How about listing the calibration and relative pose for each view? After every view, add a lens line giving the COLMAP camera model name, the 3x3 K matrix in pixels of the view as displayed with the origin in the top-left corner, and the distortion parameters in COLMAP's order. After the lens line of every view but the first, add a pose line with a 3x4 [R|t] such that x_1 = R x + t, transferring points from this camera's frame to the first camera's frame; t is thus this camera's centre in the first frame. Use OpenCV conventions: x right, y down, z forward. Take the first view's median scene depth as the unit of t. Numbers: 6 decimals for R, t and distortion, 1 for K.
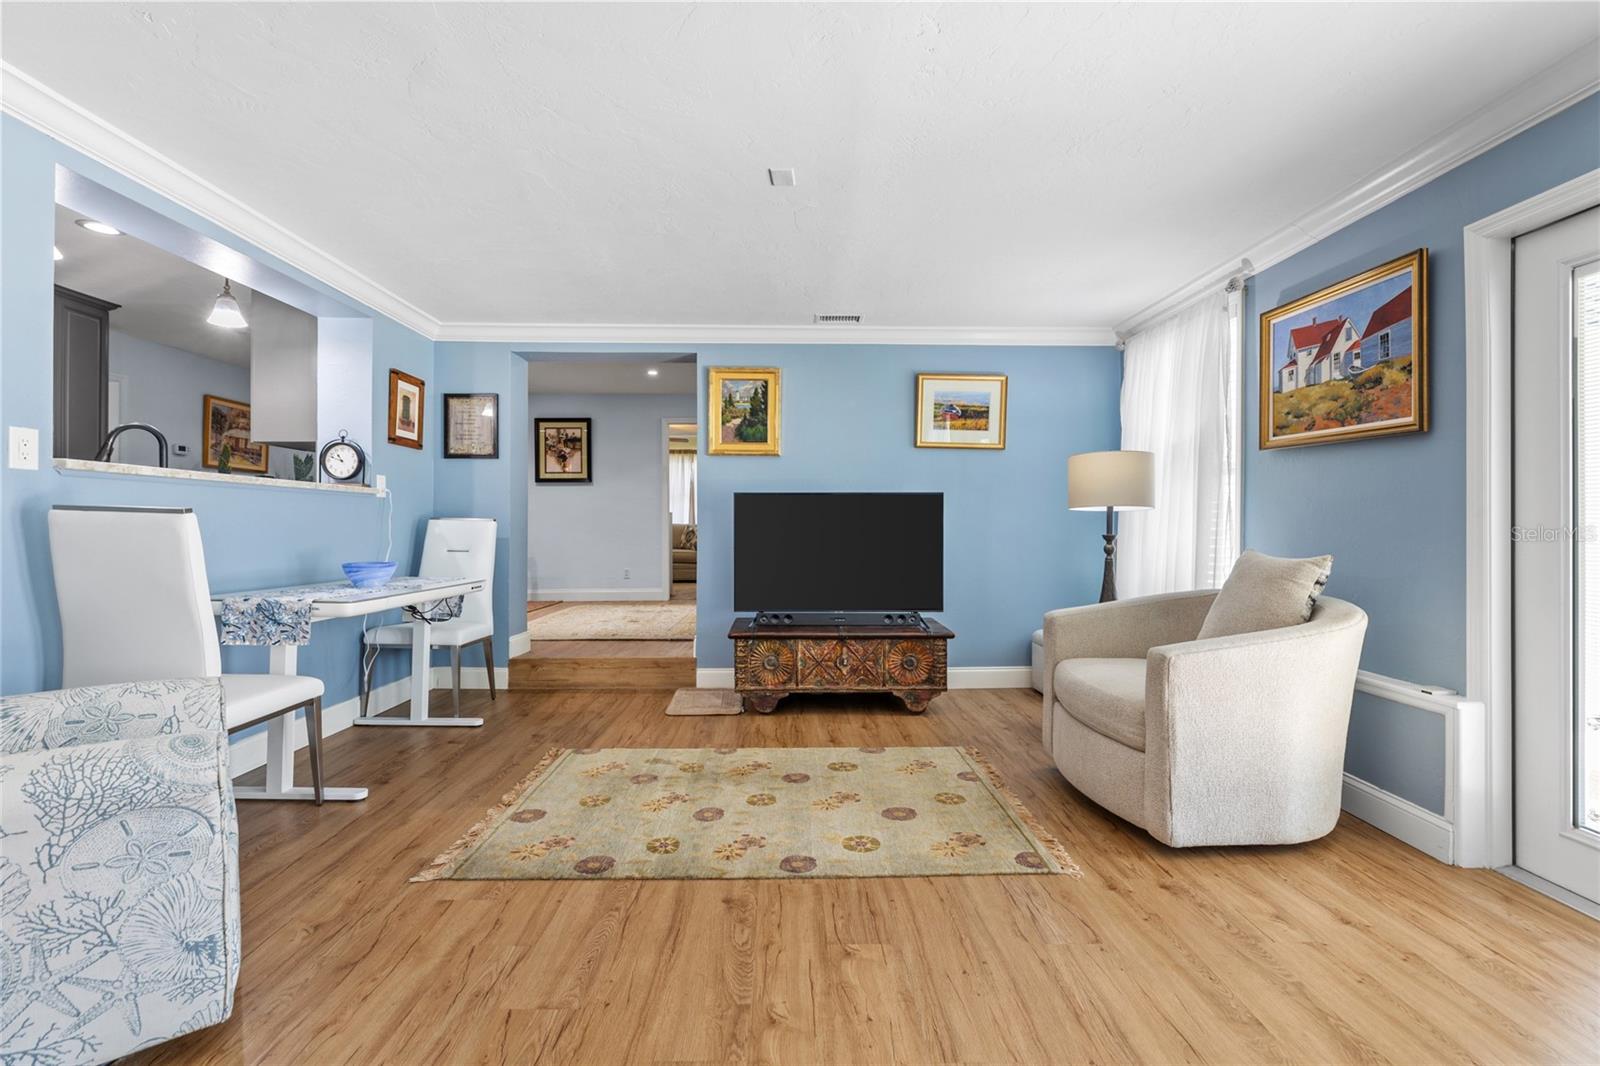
lens RADIAL K [[716.2, 0, 805.0], [0, 716.2, 525.2], [0, 0, 1]] dist [0.002110, -0.000147]
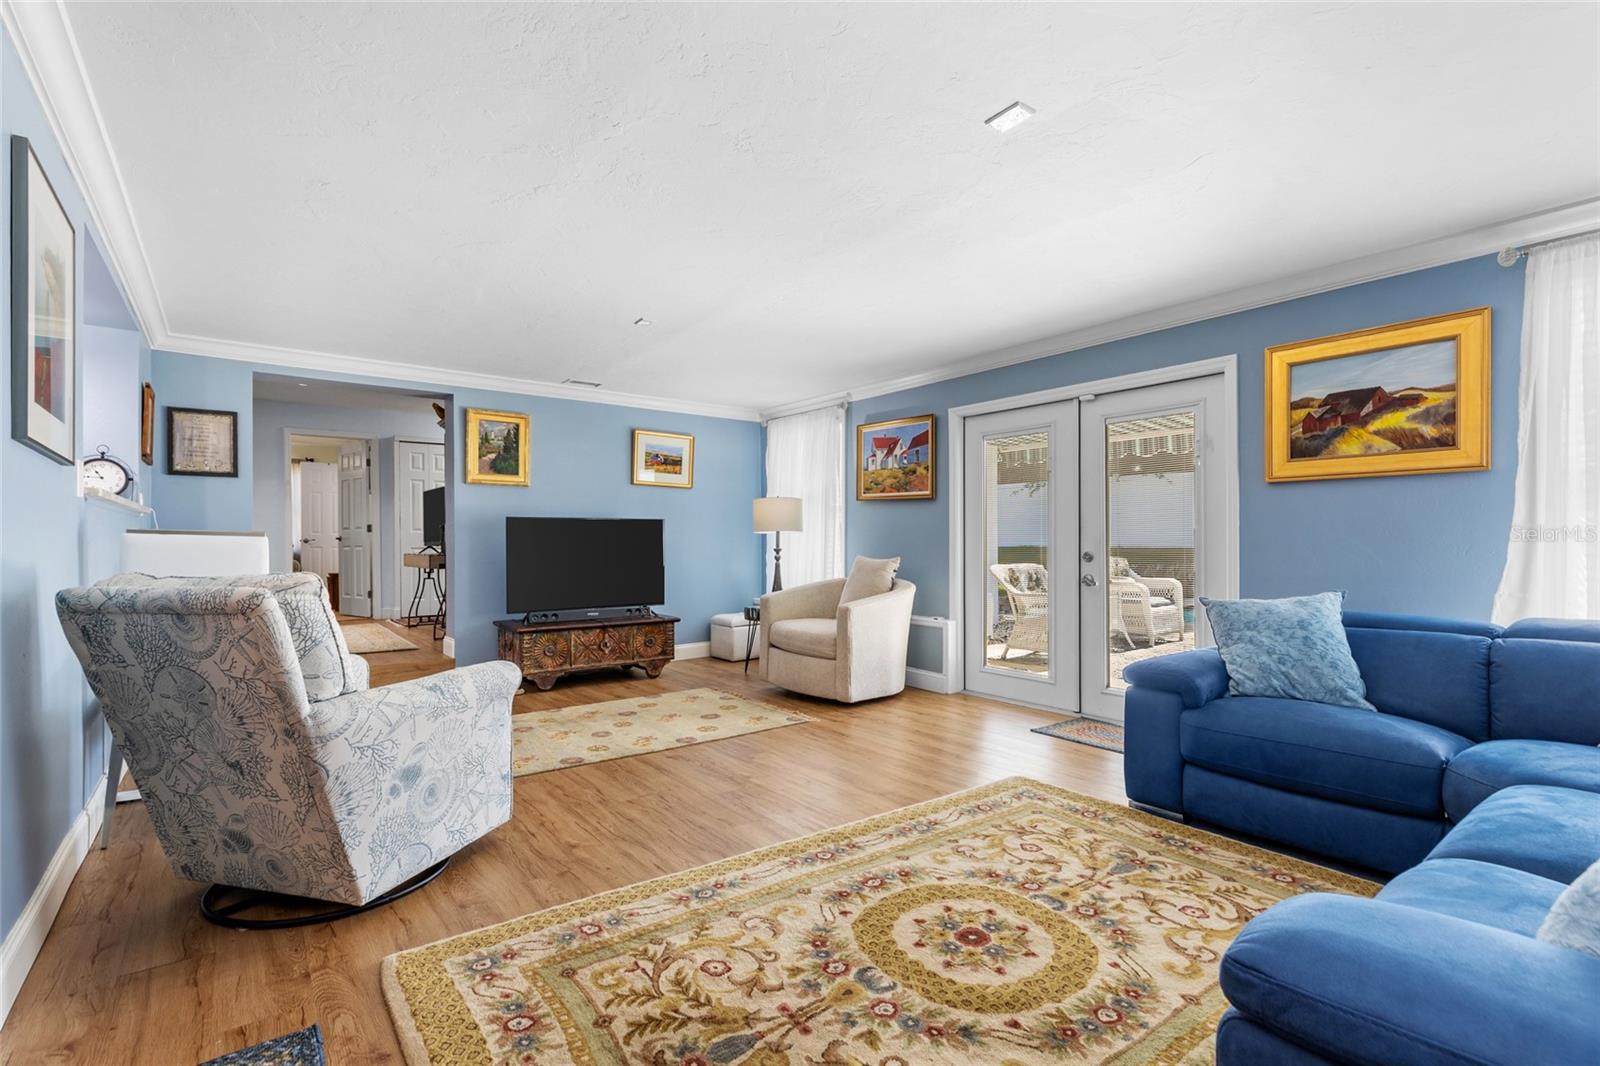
lens RADIAL K [[724.9, 0, 801.5], [0, 724.9, 545.0], [0, 0, 1]] dist [0.002921, -0.000077]
pose [[0.806335, -0.005298, 0.591435, -0.555362], [0.002681, 0.999982, 0.005303, -0.003515], [-0.591452, -0.002690, 0.806335, -0.387855]]
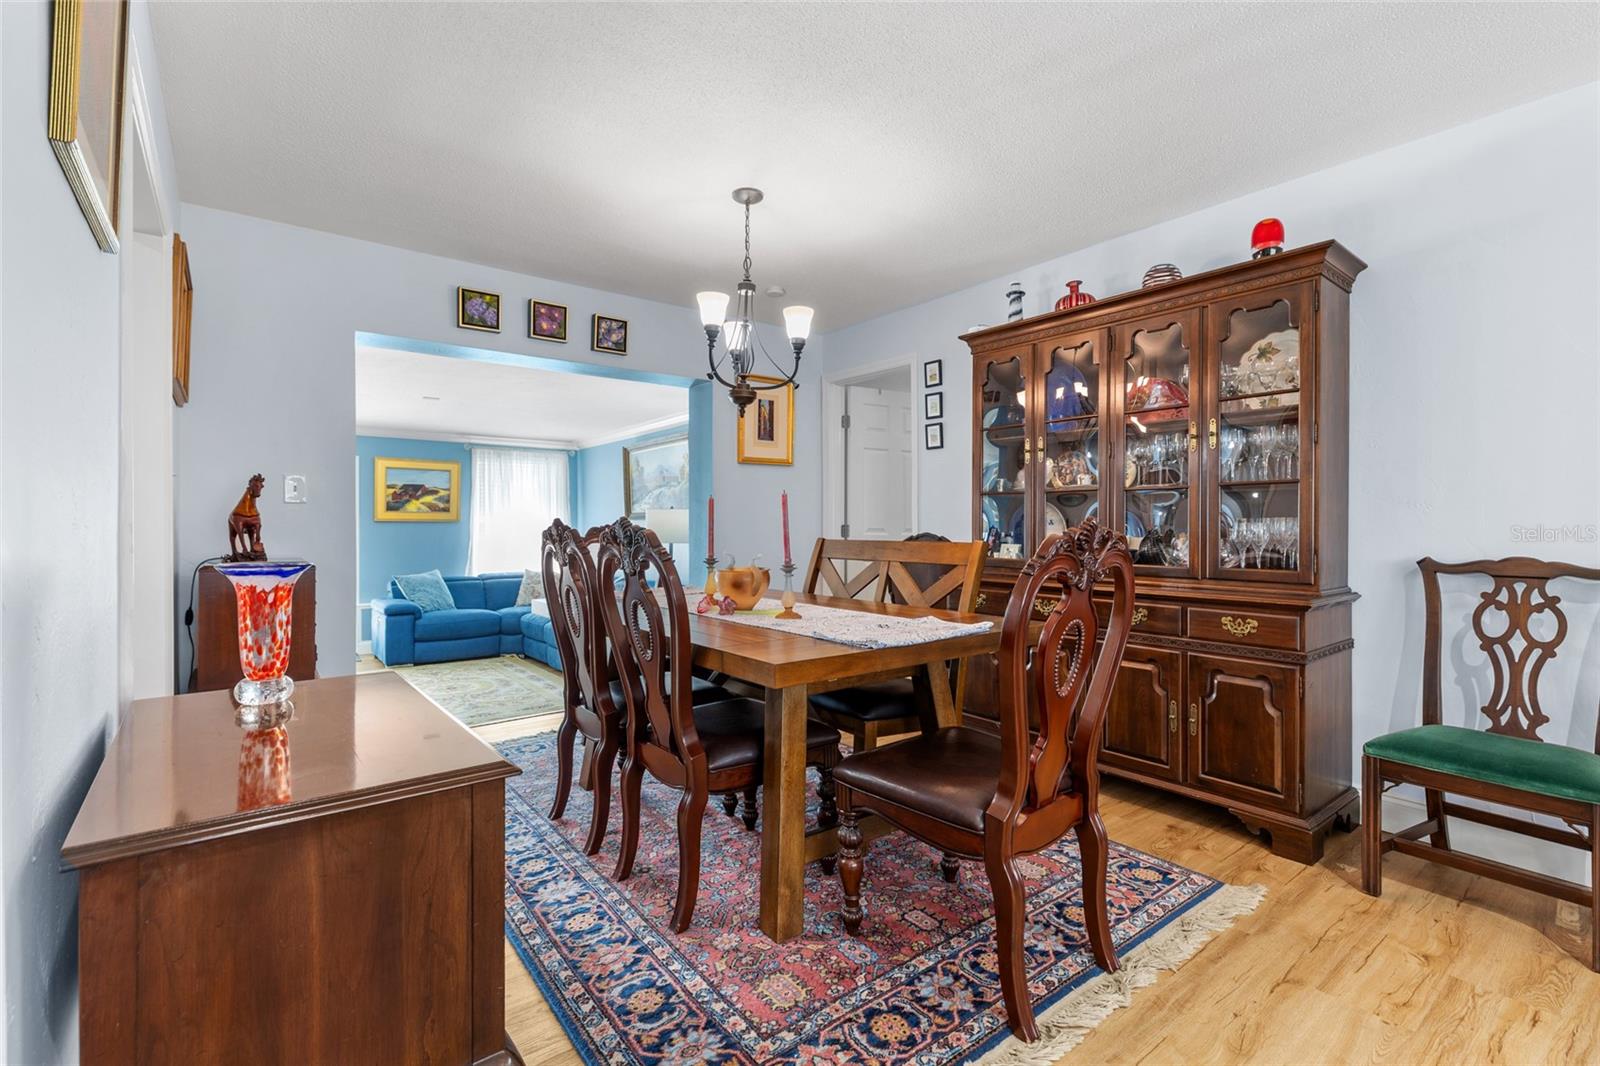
lens RADIAL K [[716.2, 0, 805.0], [0, 716.2, 525.2], [0, 0, 1]] dist [0.002110, -0.000147]
pose [[-0.593271, 0.001327, 0.805002, -1.988552], [-0.003146, 0.999987, -0.003968, -0.071700], [-0.804997, -0.004887, -0.593259, 0.333795]]
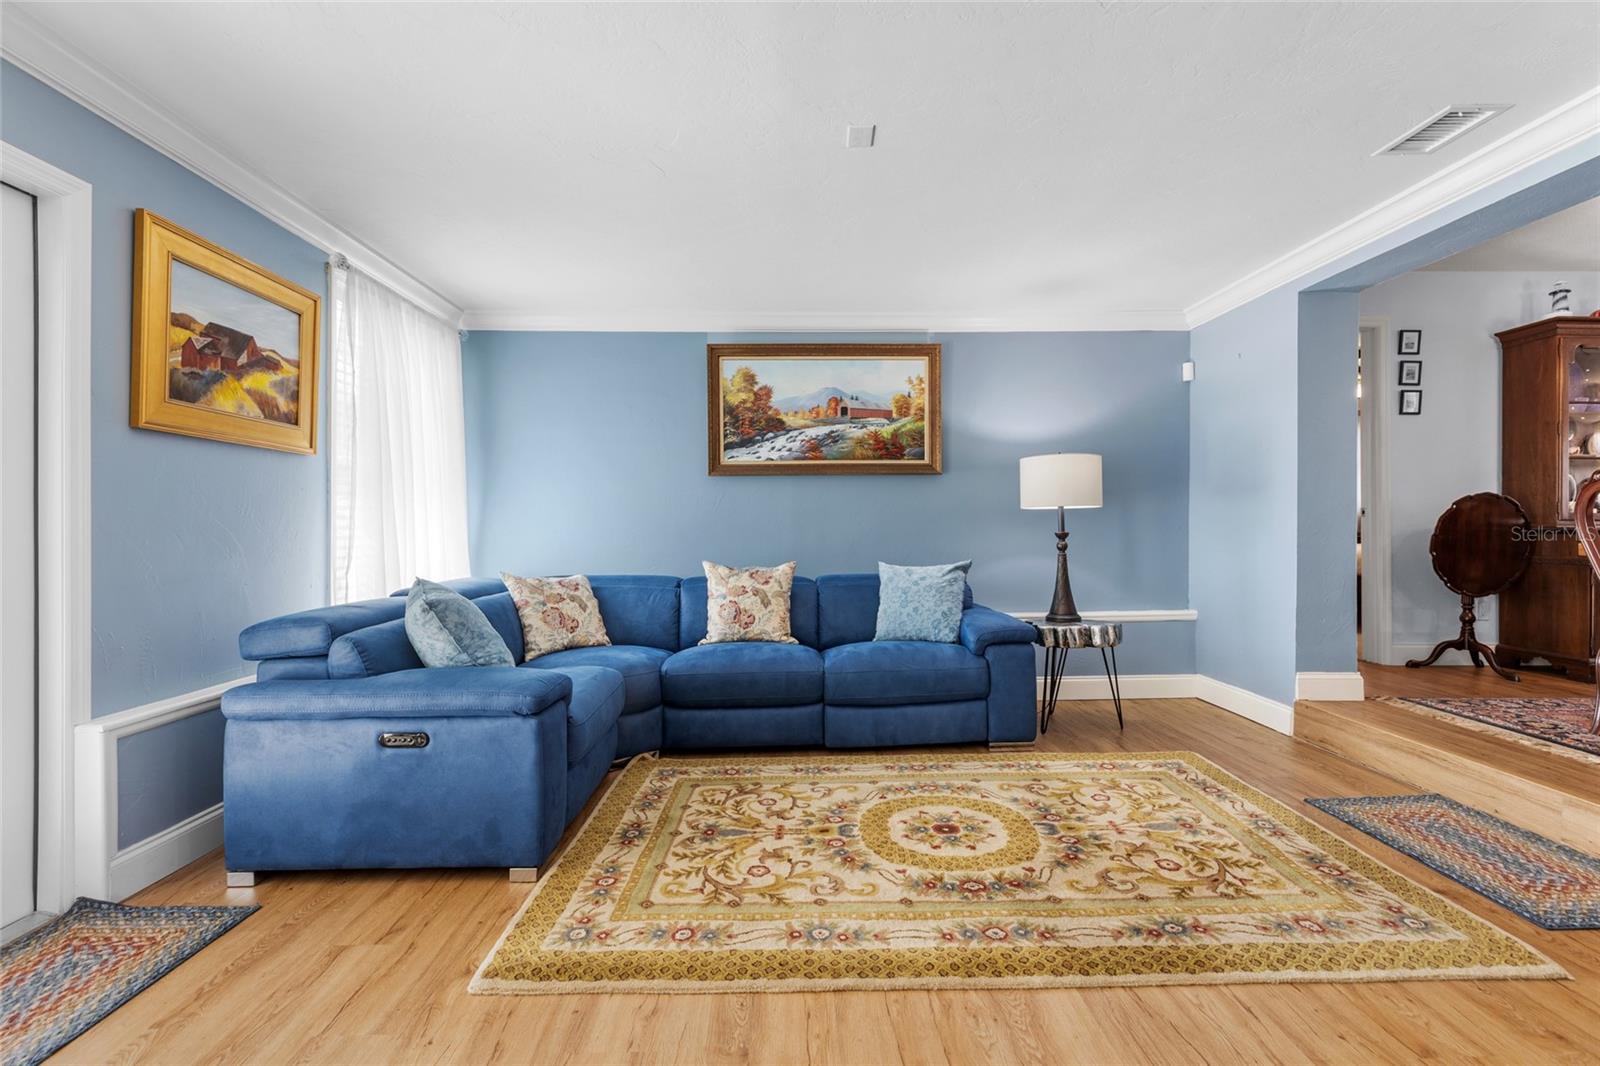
lens RADIAL K [[724.6, 0, 801.6], [0, 724.6, 527.4], [0, 0, 1]] dist [0.002046, -0.000010]
pose [[-0.999996, -0.001016, 0.002707, 0.046248], [-0.001025, 0.999995, -0.003058, 0.003835], [-0.002704, -0.003060, -0.999992, 0.752968]]
